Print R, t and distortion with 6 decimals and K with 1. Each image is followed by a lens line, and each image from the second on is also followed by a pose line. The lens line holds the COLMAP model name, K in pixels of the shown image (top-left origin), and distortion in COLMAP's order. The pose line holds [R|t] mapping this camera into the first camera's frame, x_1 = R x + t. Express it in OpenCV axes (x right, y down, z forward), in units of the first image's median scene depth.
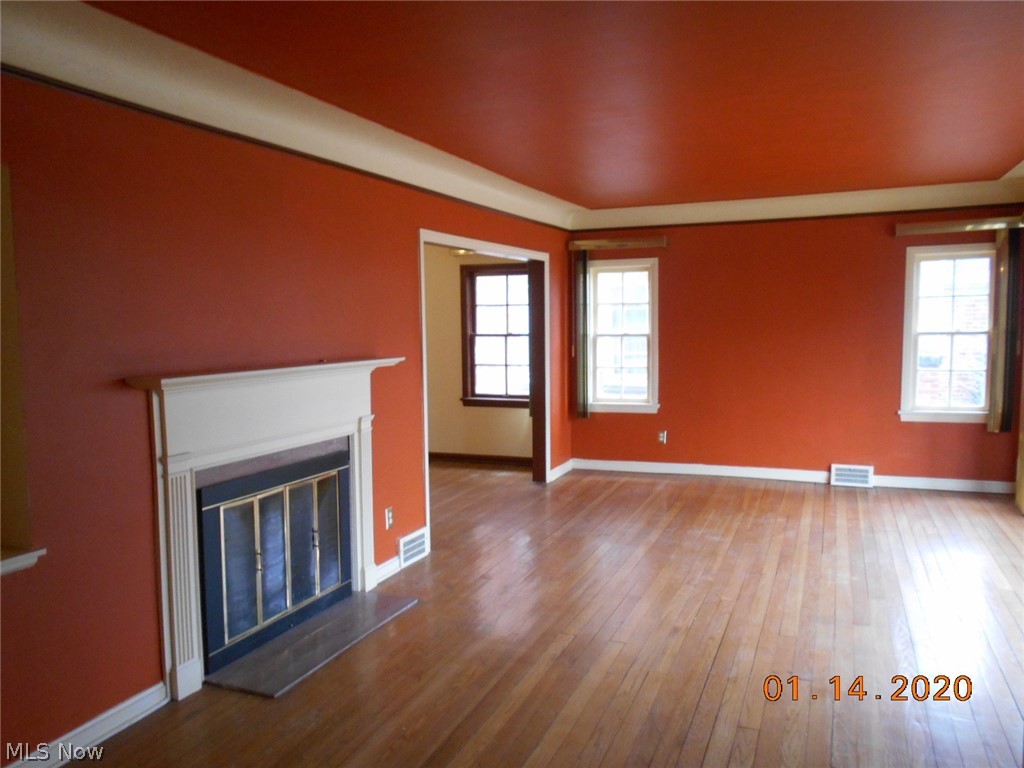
lens RADIAL K [[793.2, 0, 512.3], [0, 793.2, 383.4], [0, 0, 1]] dist [0.003950, 0.003656]
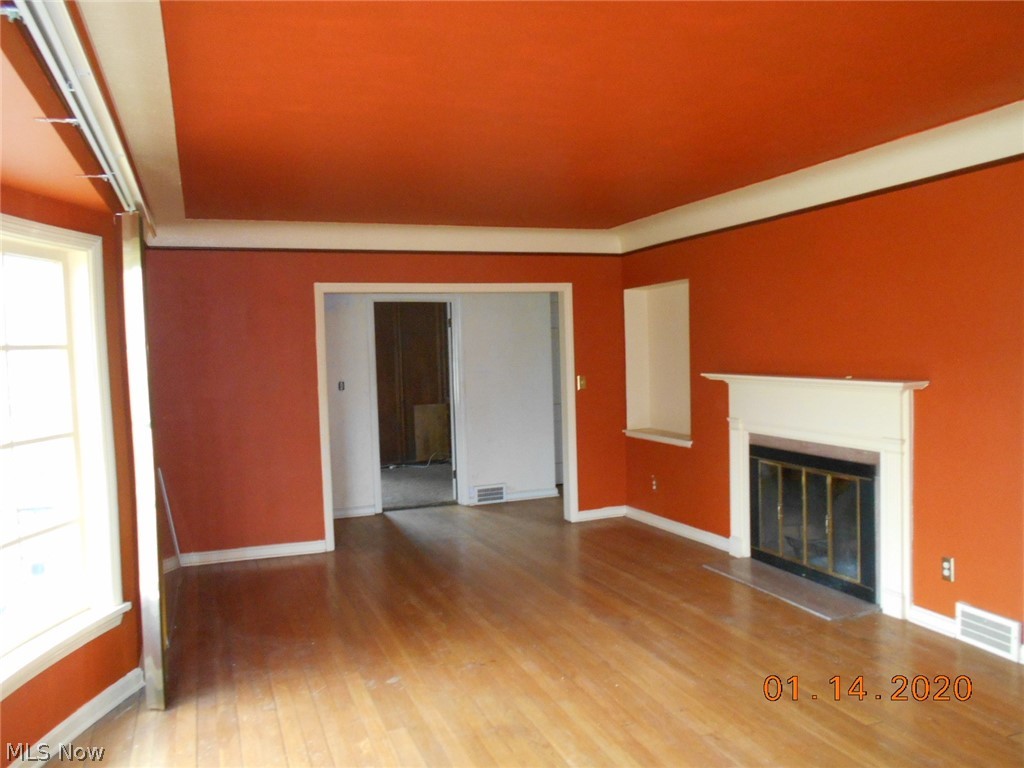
lens RADIAL K [[793.2, 0, 512.6], [0, 793.2, 385.0], [0, 0, 1]] dist [0.003950, 0.003656]
pose [[-0.734514, 0.077297, -0.674177, 0.858634], [-0.000626, 0.993414, 0.114581, -0.143494], [0.678593, 0.084584, -0.729628, 1.471602]]
